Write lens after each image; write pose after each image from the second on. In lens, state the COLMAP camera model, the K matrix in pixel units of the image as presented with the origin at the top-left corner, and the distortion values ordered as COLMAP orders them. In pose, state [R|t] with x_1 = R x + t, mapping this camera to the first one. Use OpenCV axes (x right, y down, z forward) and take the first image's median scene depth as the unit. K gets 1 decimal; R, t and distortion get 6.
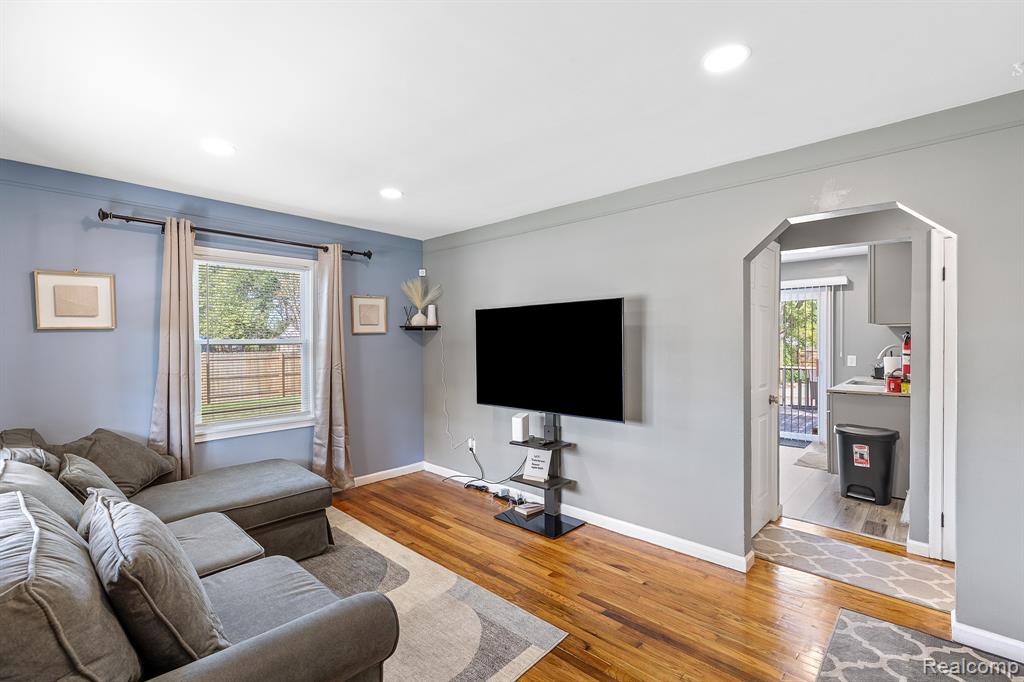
lens RADIAL K [[462.2, 0, 511.1], [0, 462.2, 343.2], [0, 0, 1]] dist [0.014721, -0.000056]
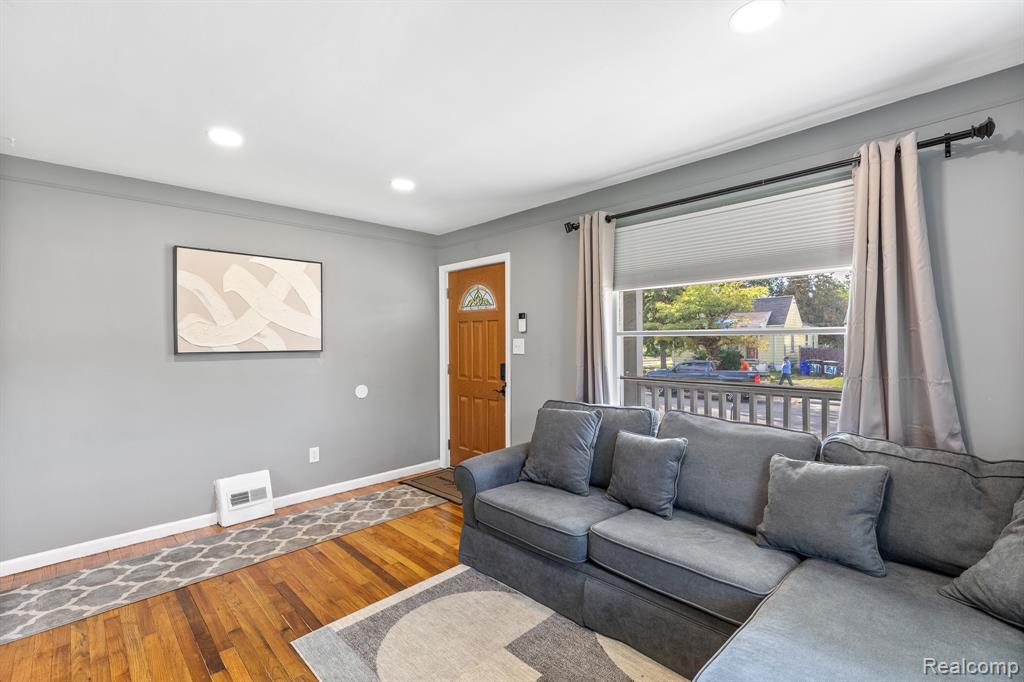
lens RADIAL K [[450.7, 0, 510.1], [0, 450.7, 343.7], [0, 0, 1]] dist [0.001329, -0.000531]
pose [[-0.999064, 0.018623, 0.039035, -0.259856], [0.018598, 0.999827, -0.000997, 0.011233], [-0.039046, -0.000271, -0.999237, 1.312614]]
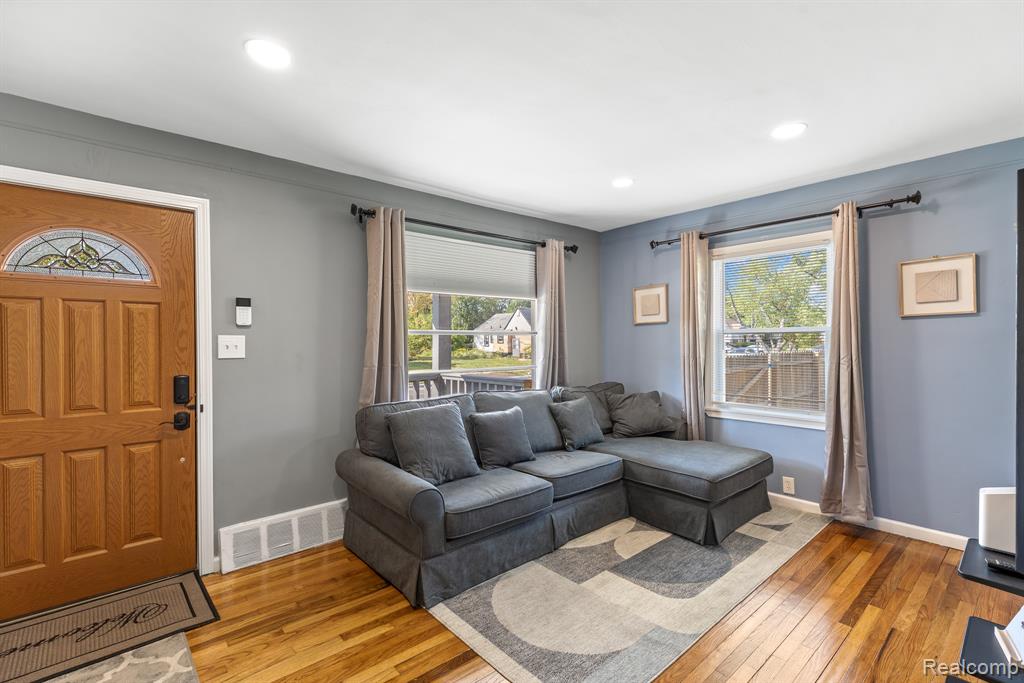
lens RADIAL K [[462.2, 0, 511.1], [0, 462.2, 343.7], [0, 0, 1]] dist [0.014721, -0.000056]
pose [[-0.107306, 0.024614, -0.993921, 0.578466], [0.009461, 0.999674, 0.023735, -0.003790], [0.994181, -0.006857, -0.107504, 0.661993]]
